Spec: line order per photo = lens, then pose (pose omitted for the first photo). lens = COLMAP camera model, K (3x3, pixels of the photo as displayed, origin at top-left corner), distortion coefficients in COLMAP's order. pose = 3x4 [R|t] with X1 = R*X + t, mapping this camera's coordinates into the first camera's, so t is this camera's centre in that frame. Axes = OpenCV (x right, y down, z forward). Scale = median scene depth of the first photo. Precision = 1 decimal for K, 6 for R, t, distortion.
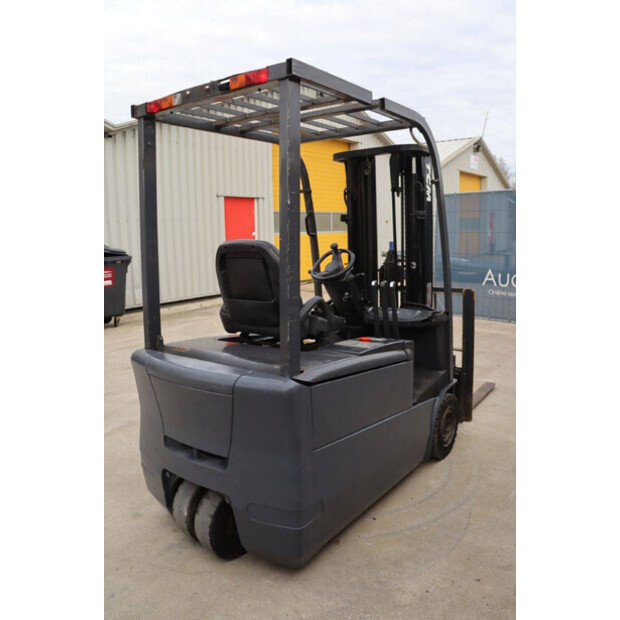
lens RADIAL K [[506.2, 0, 310.0], [0, 506.2, 310.0], [0, 0, 1]] dist [-0.148696, 0.093793]
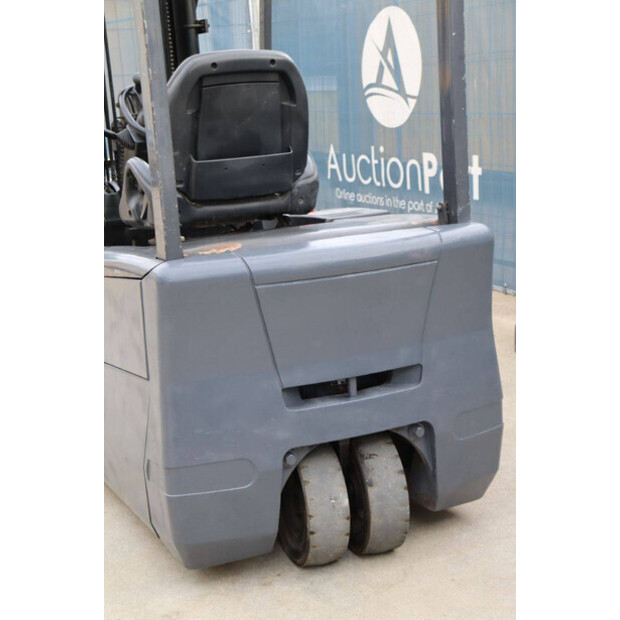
lens RADIAL K [[1167.2, 0, 308.0], [0, 1167.2, 296.8], [0, 0, 1]] dist [0.206294, 0.048196]
pose [[0.469512, -0.173188, 0.865774, -1.397074], [0.185710, 0.978008, 0.094928, 0.026761], [-0.863174, 0.116213, 0.491349, 0.296454]]
